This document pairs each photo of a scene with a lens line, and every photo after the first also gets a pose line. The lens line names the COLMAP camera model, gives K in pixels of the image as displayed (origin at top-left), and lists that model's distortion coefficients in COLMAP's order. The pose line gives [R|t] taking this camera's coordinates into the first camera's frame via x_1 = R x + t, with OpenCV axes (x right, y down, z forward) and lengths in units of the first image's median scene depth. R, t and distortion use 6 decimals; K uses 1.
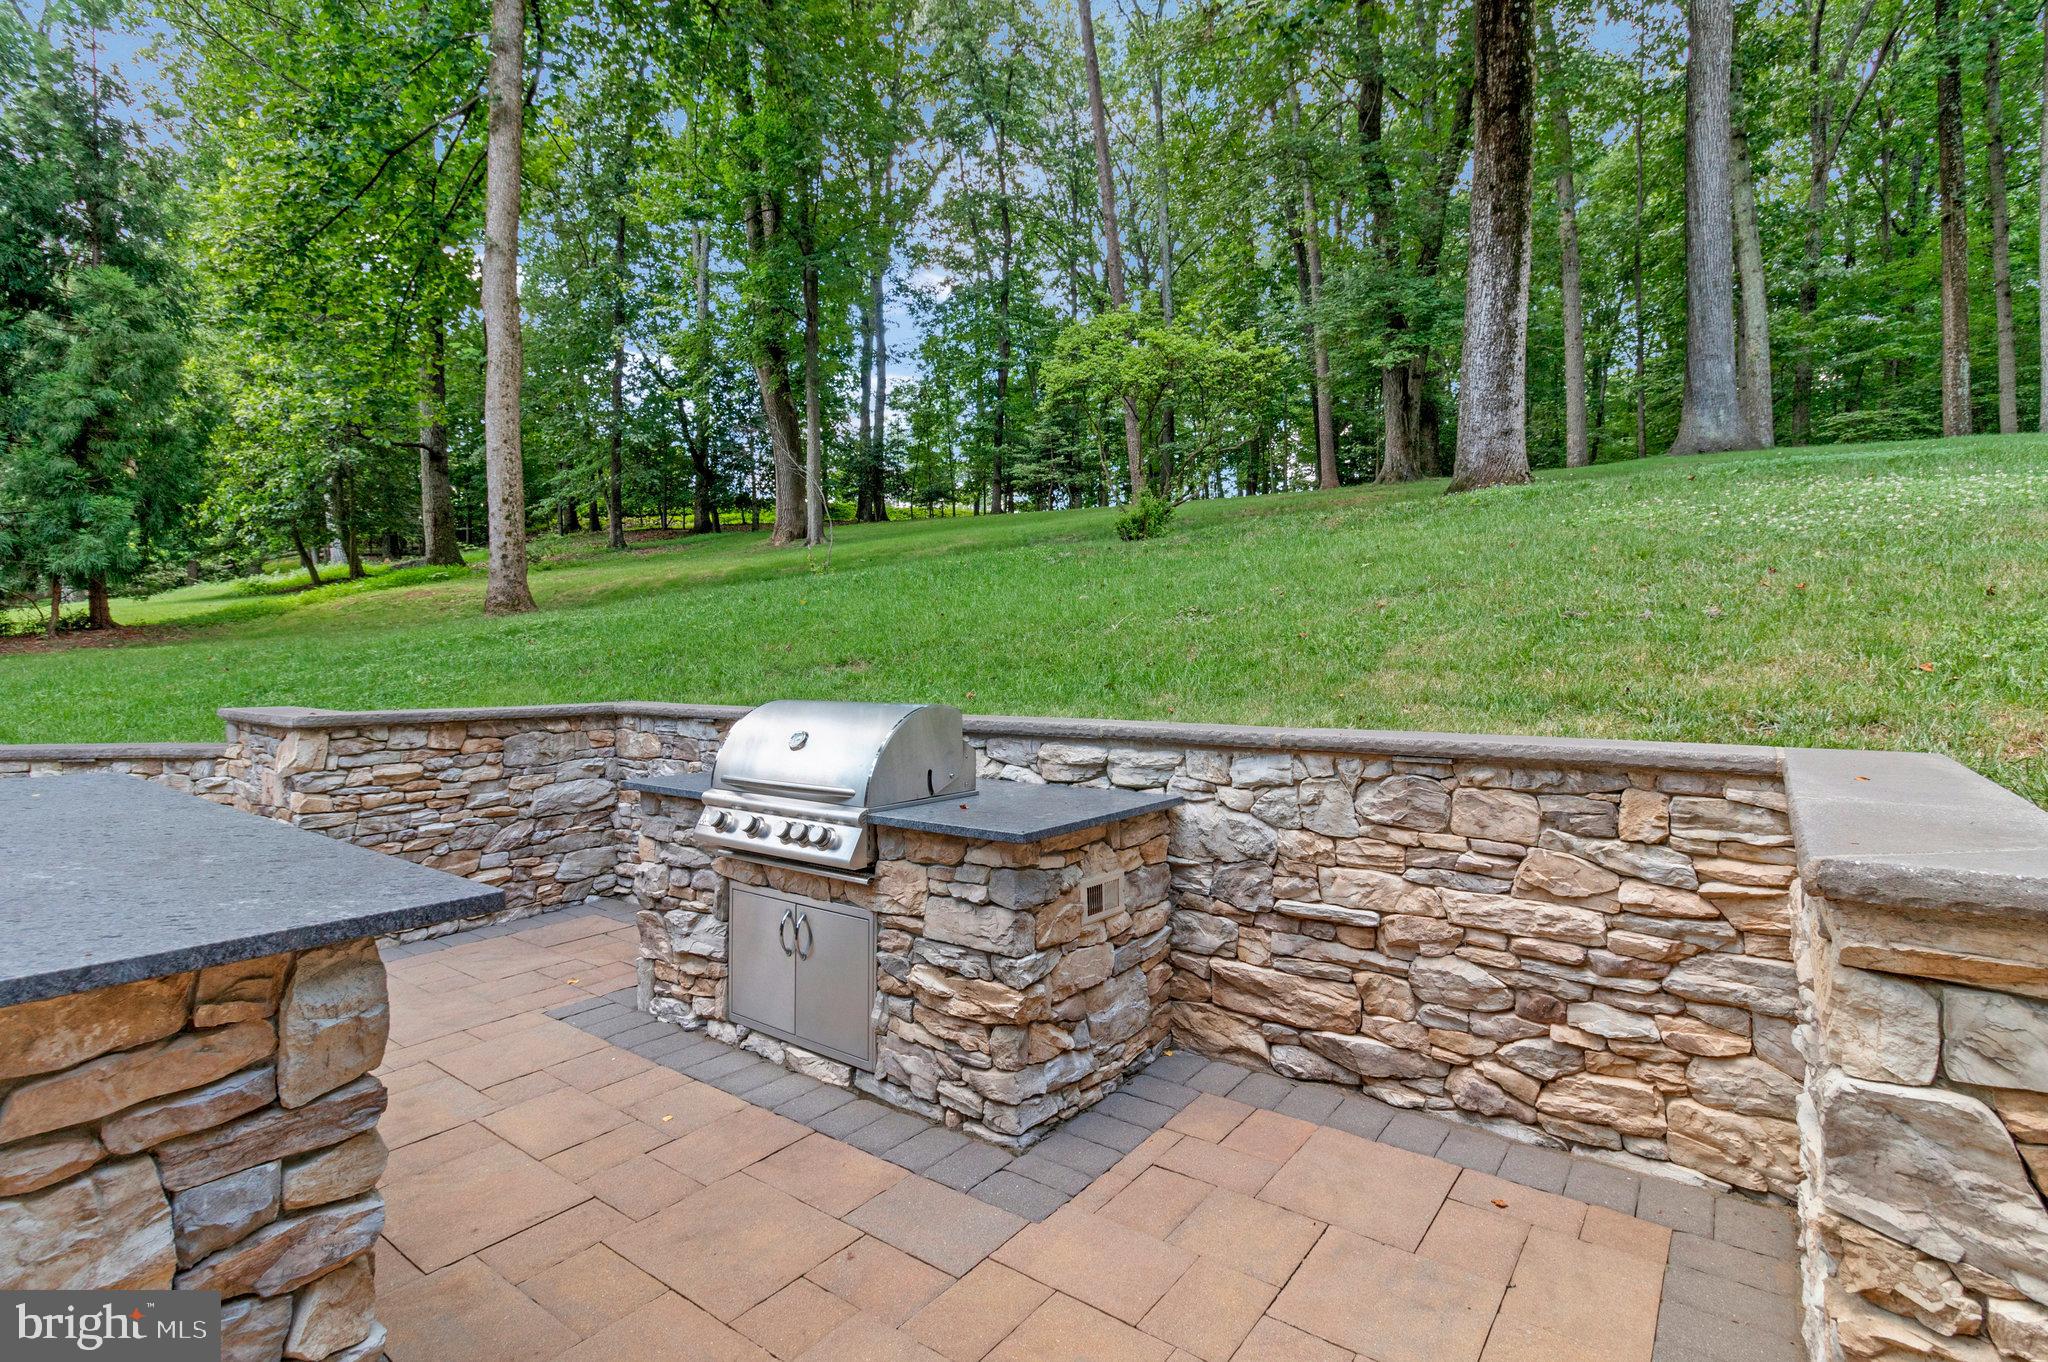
lens RADIAL K [[968.8, 0, 1023.9], [0, 968.8, 672.3], [0, 0, 1]] dist [-0.000173, -0.000146]
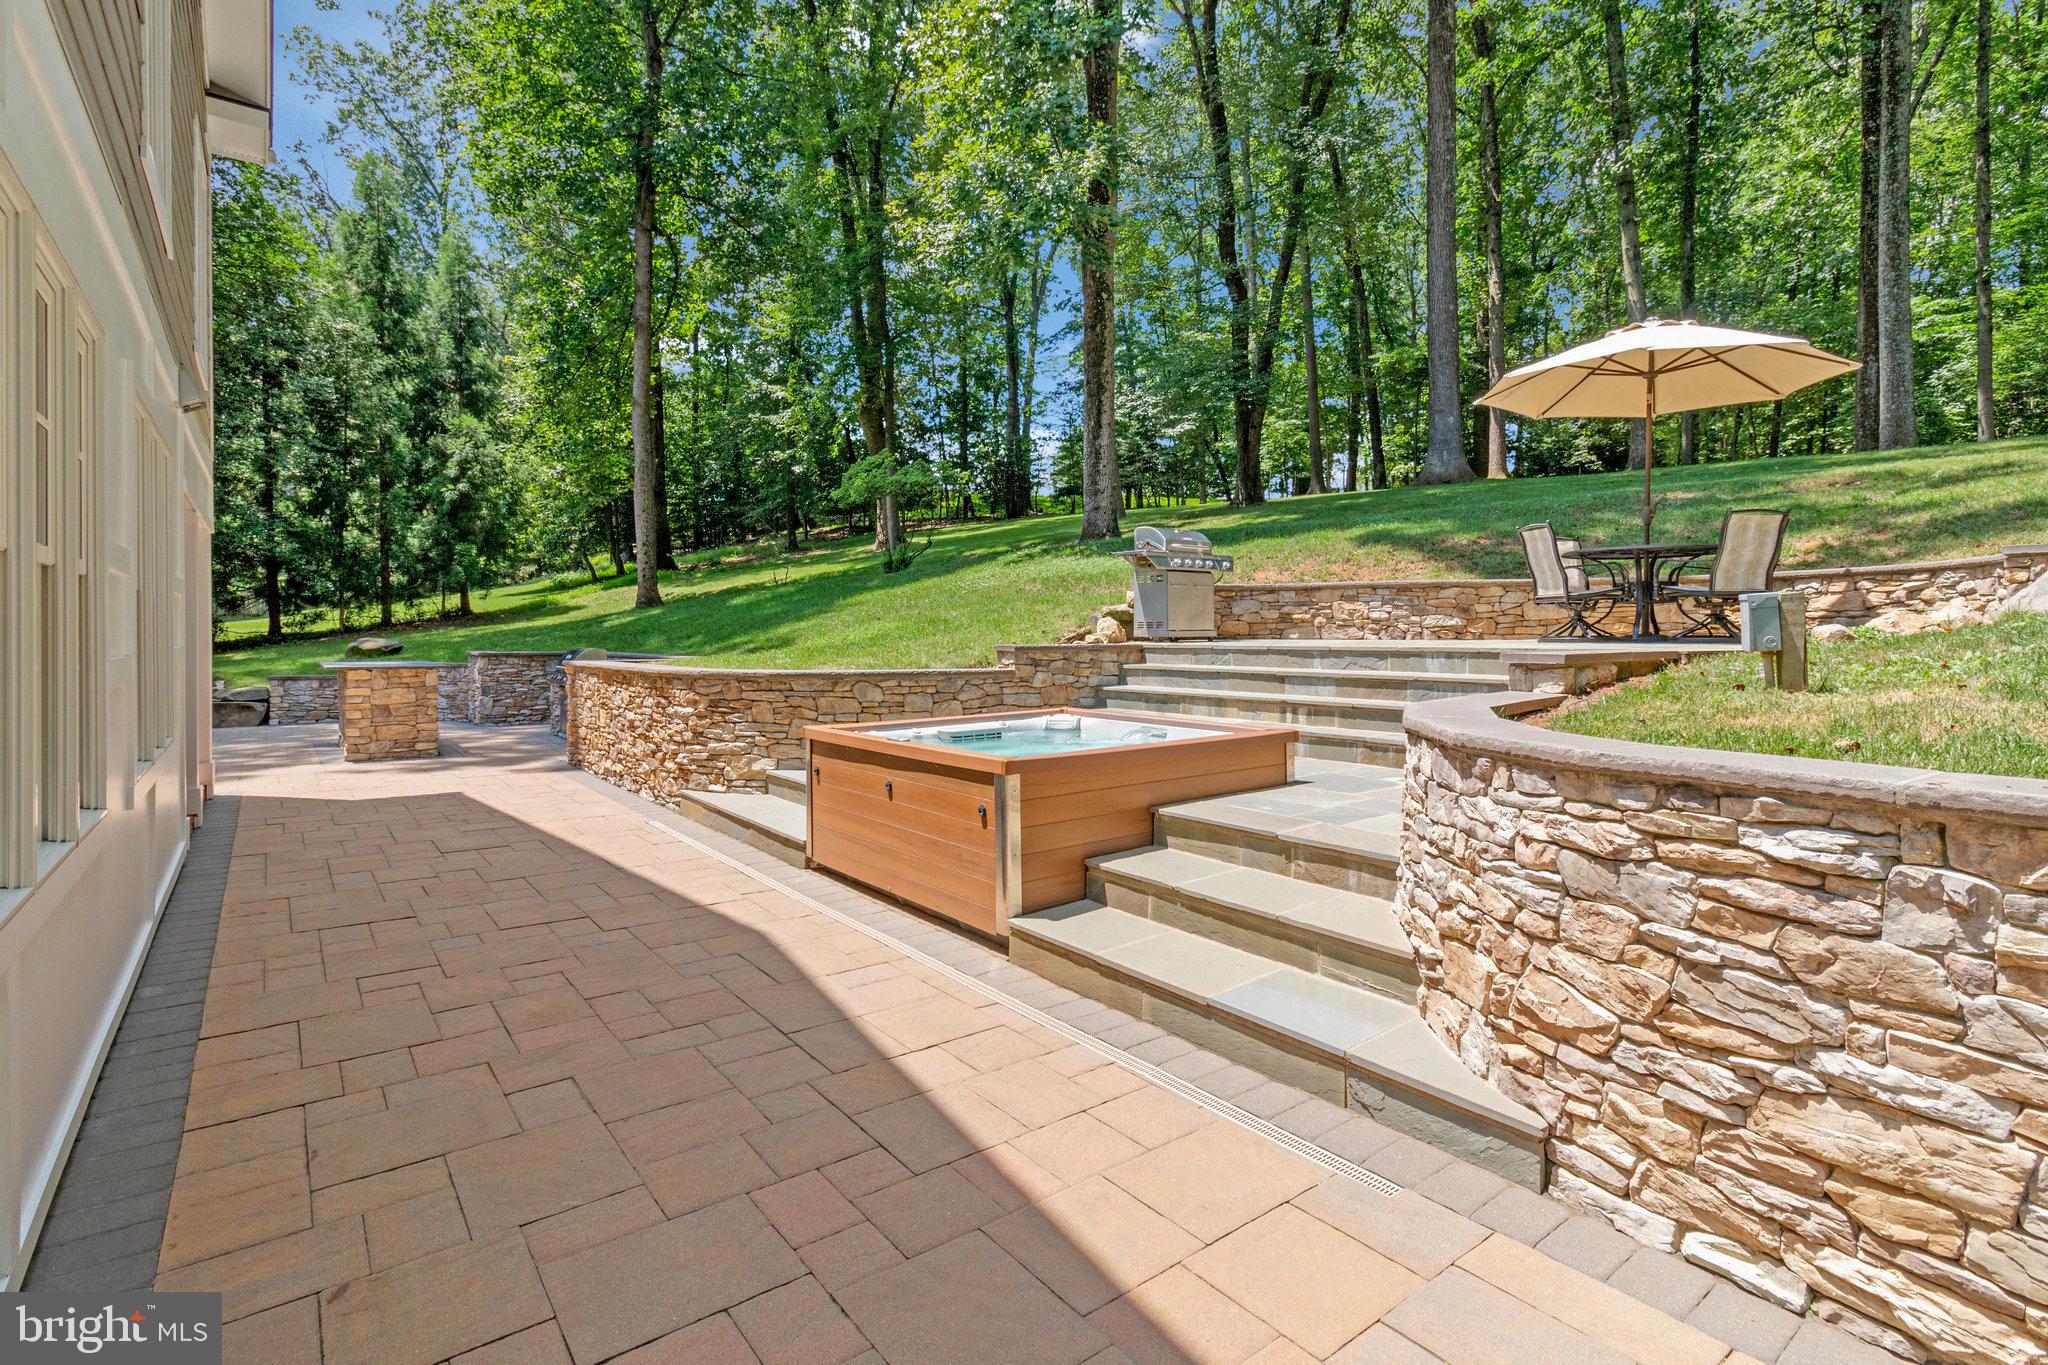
lens RADIAL K [[968.8, 0, 1023.3], [0, 968.8, 667.3], [0, 0, 1]] dist [-0.000173, -0.000146]
pose [[0.966370, 0.012002, -0.256875, 0.522346], [-0.006263, 0.999712, 0.023150, 0.002205], [0.257079, -0.020762, 0.966167, -0.474654]]
